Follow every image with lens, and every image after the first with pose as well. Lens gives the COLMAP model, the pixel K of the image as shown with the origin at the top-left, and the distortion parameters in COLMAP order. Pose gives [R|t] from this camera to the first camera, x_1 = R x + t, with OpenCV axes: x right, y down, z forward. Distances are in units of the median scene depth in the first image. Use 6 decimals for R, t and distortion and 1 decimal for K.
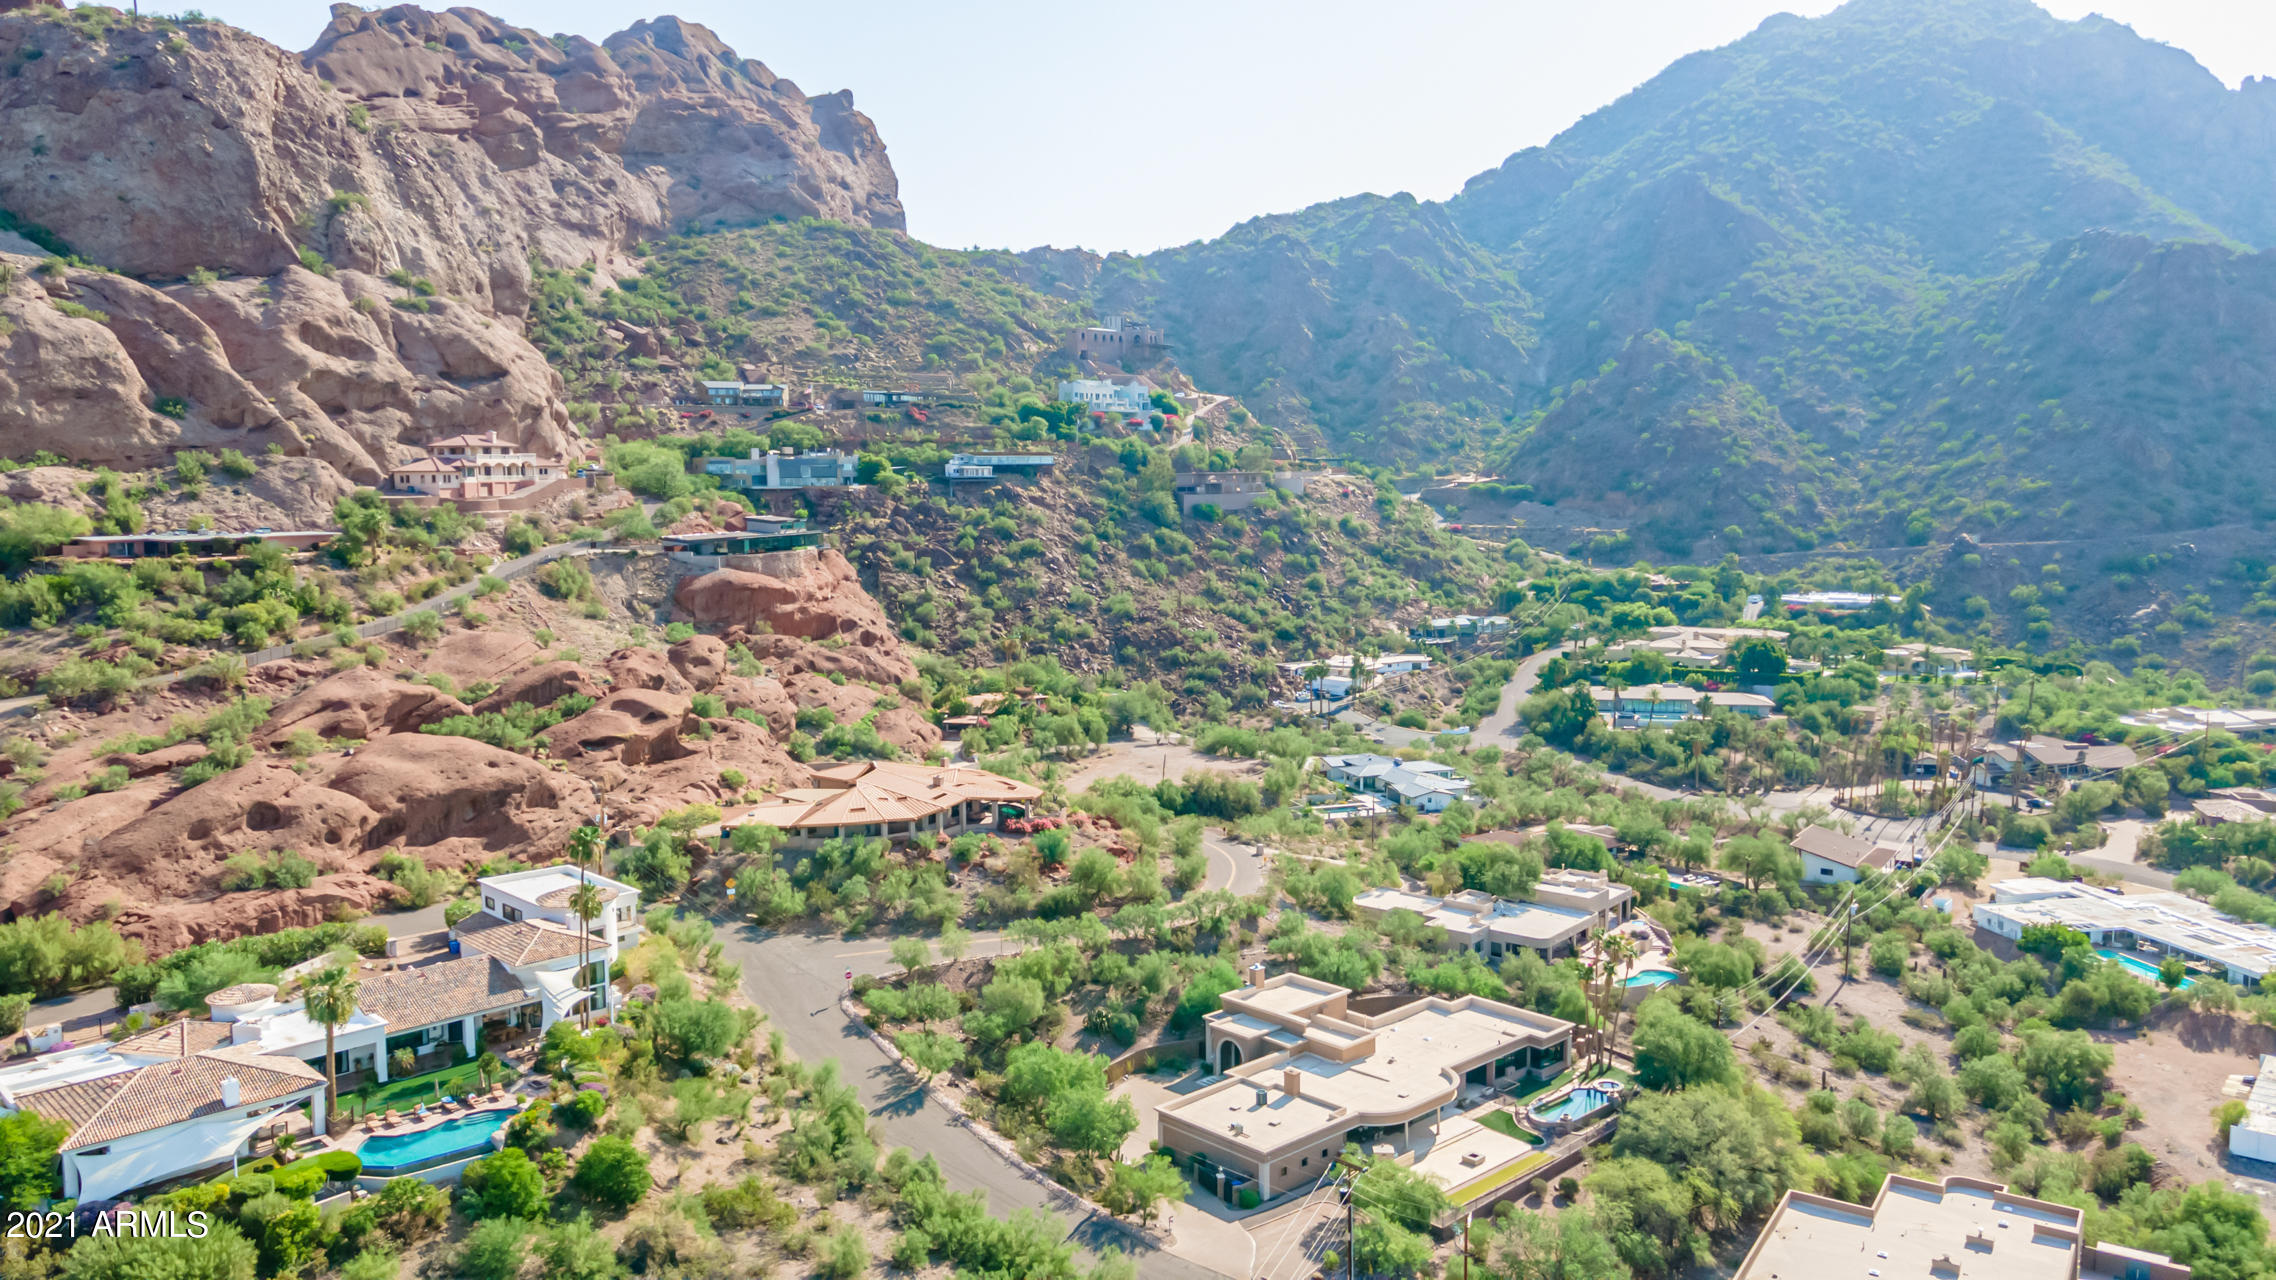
lens RADIAL K [[1655.2, 0, 1139.1], [0, 1655.2, 647.8], [0, 0, 1]] dist [0.018803, 0.054628]
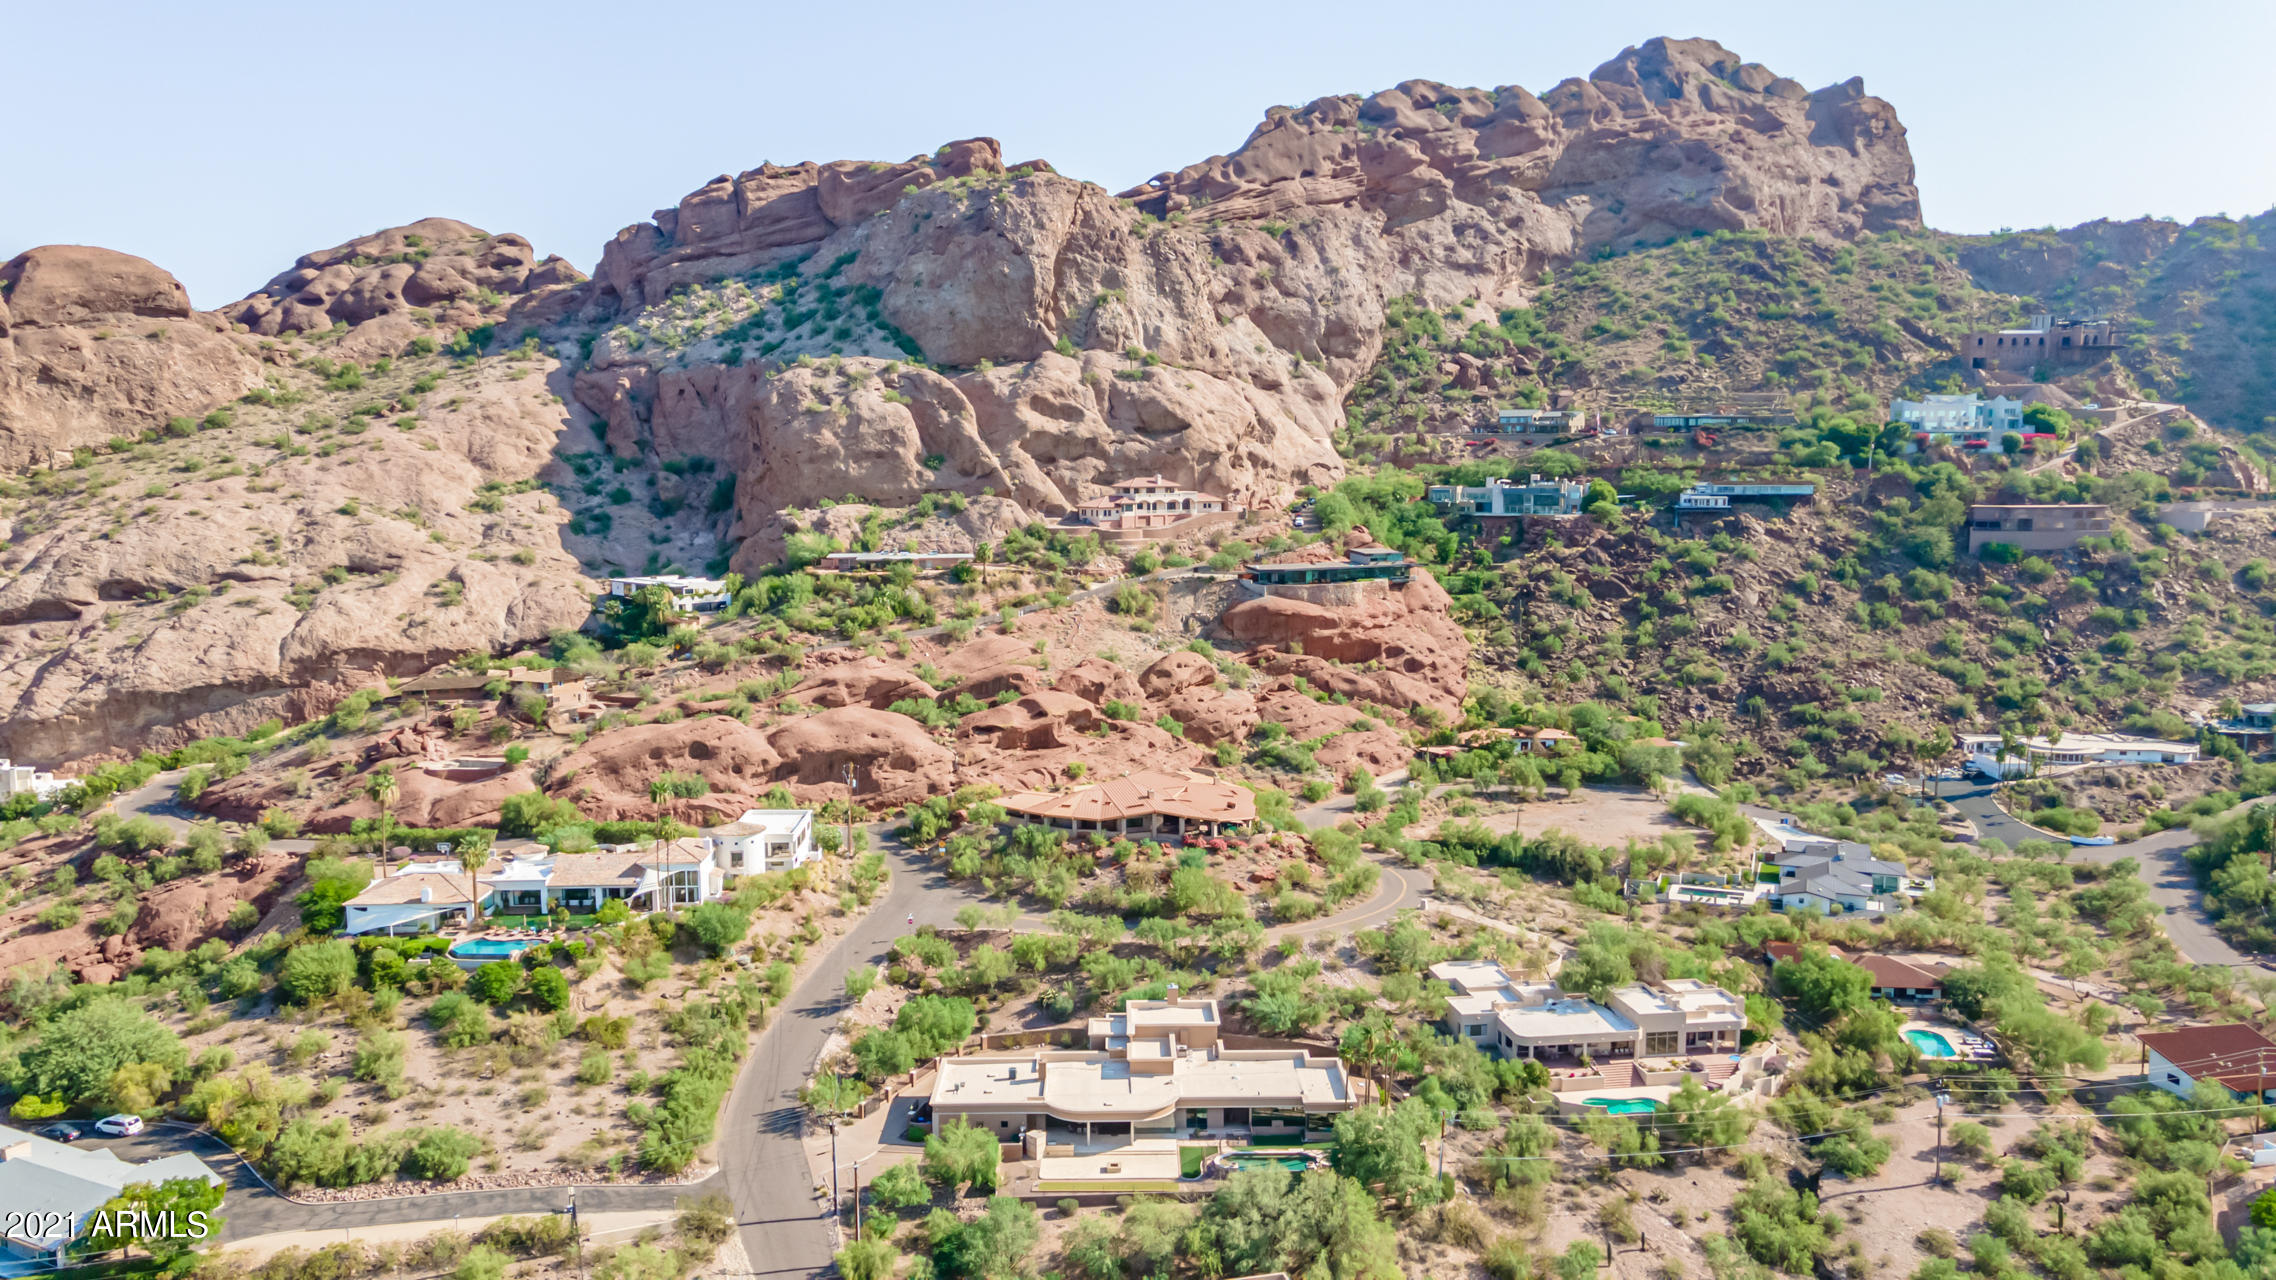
lens RADIAL K [[1655.2, 0, 1139.1], [0, 1655.2, 647.8], [0, 0, 1]] dist [0.018803, 0.054628]
pose [[0.741020, 0.086261, -0.665919, 0.323968], [-0.077071, 0.996086, 0.043267, -0.037932], [0.667045, 0.019261, 0.744768, 0.041878]]
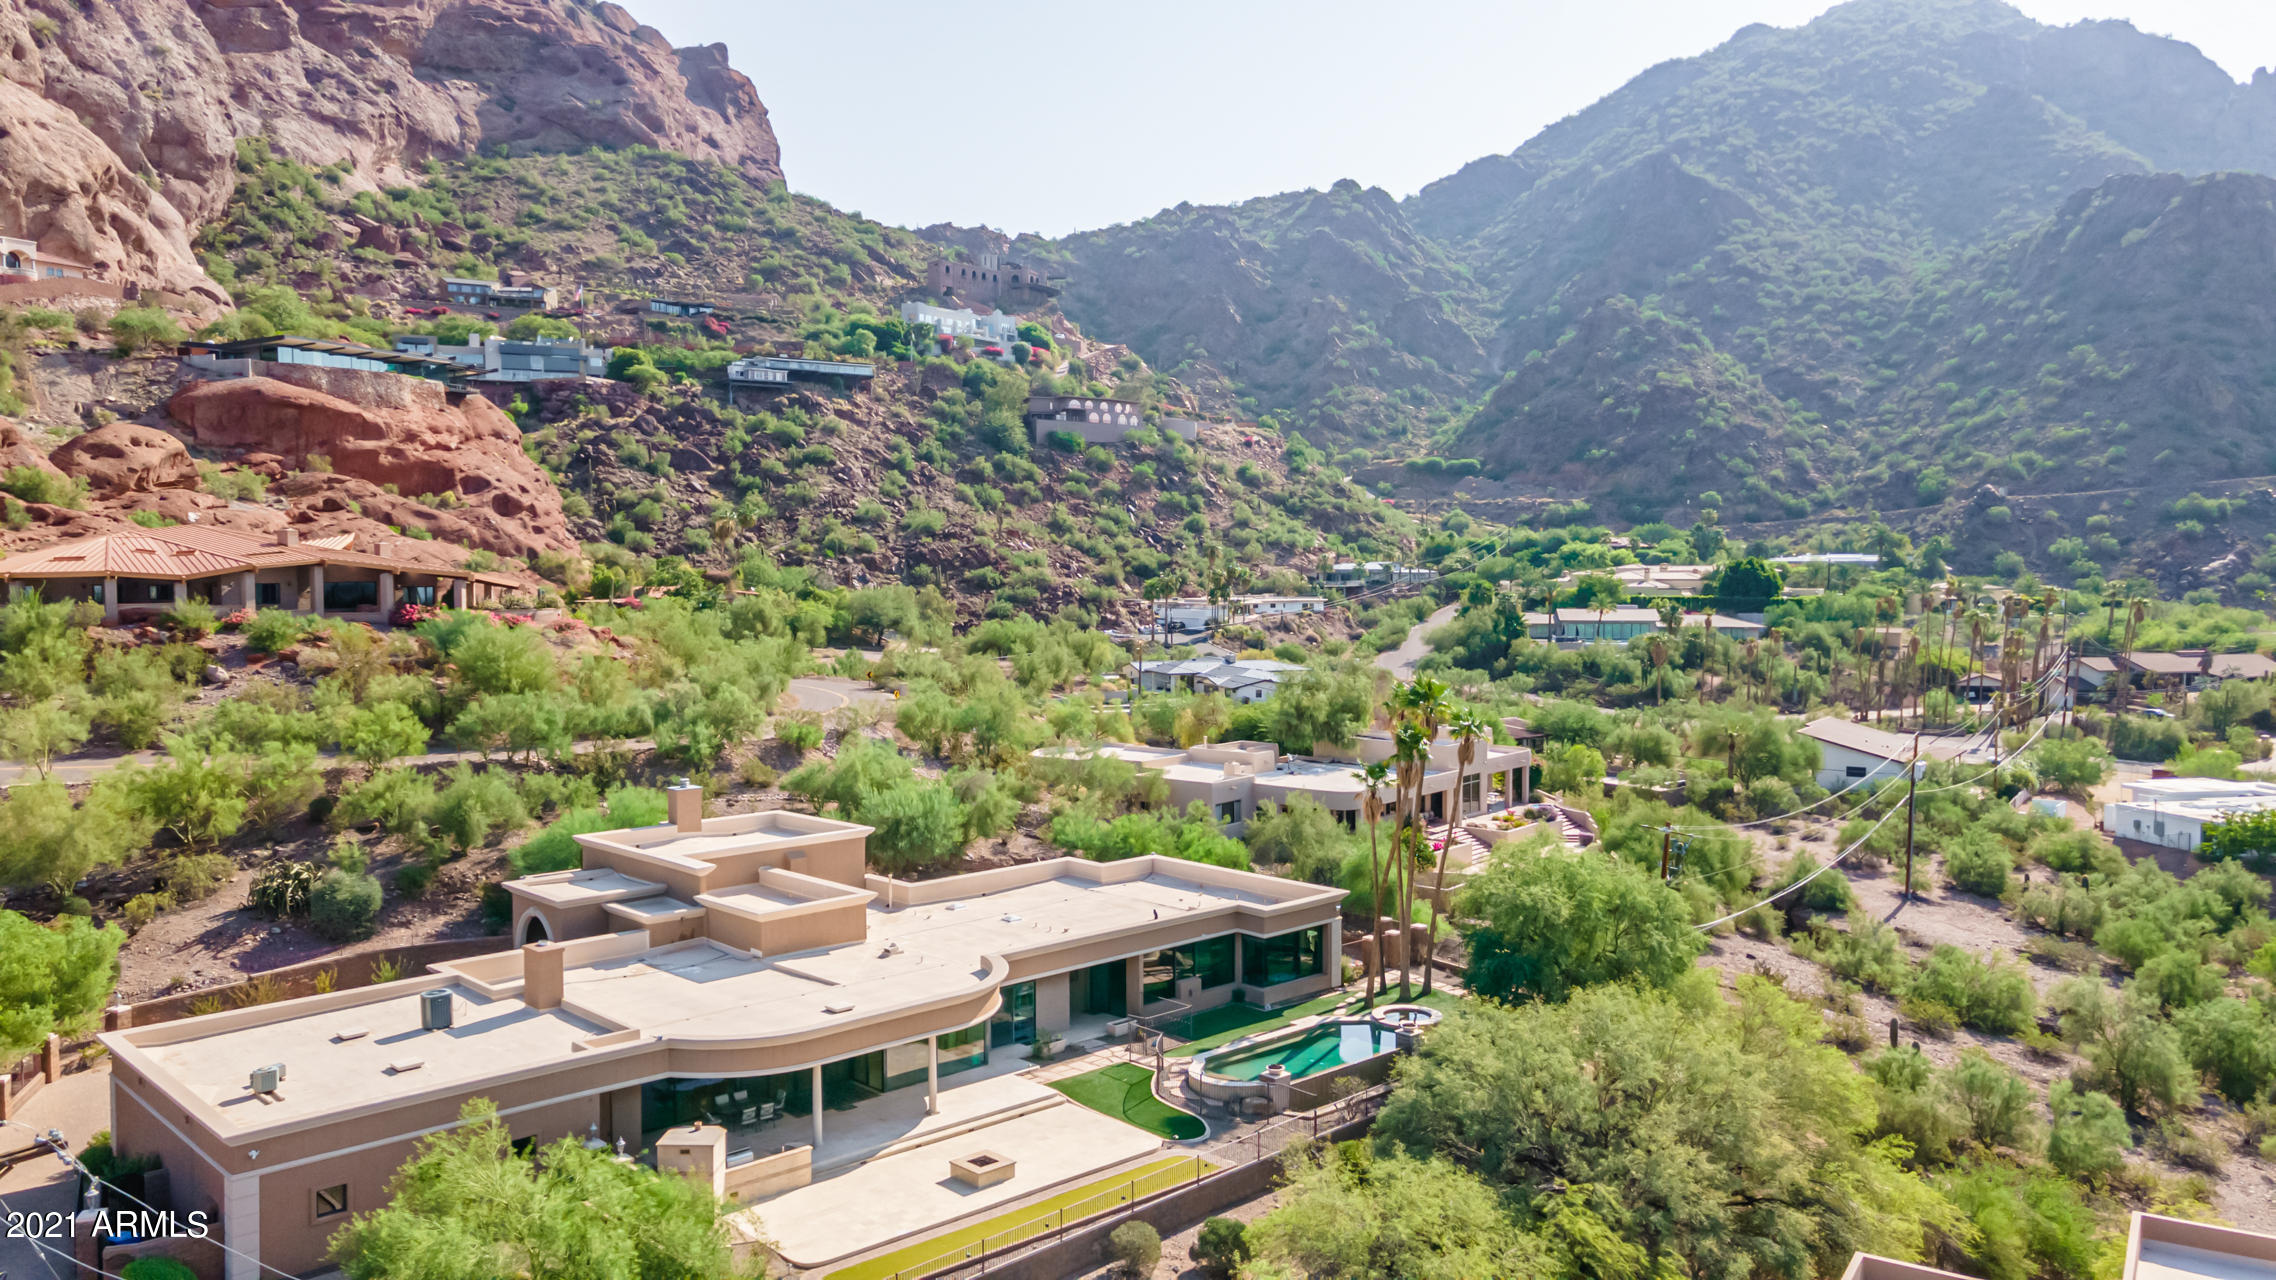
lens RADIAL K [[1655.2, 0, 1139.1], [0, 1655.2, 647.8], [0, 0, 1]] dist [0.018803, 0.054628]
pose [[0.999953, 0.004646, 0.008500, 0.077448], [-0.004153, 0.998357, -0.057146, 0.071651], [-0.008752, 0.057108, 0.998330, 0.211173]]
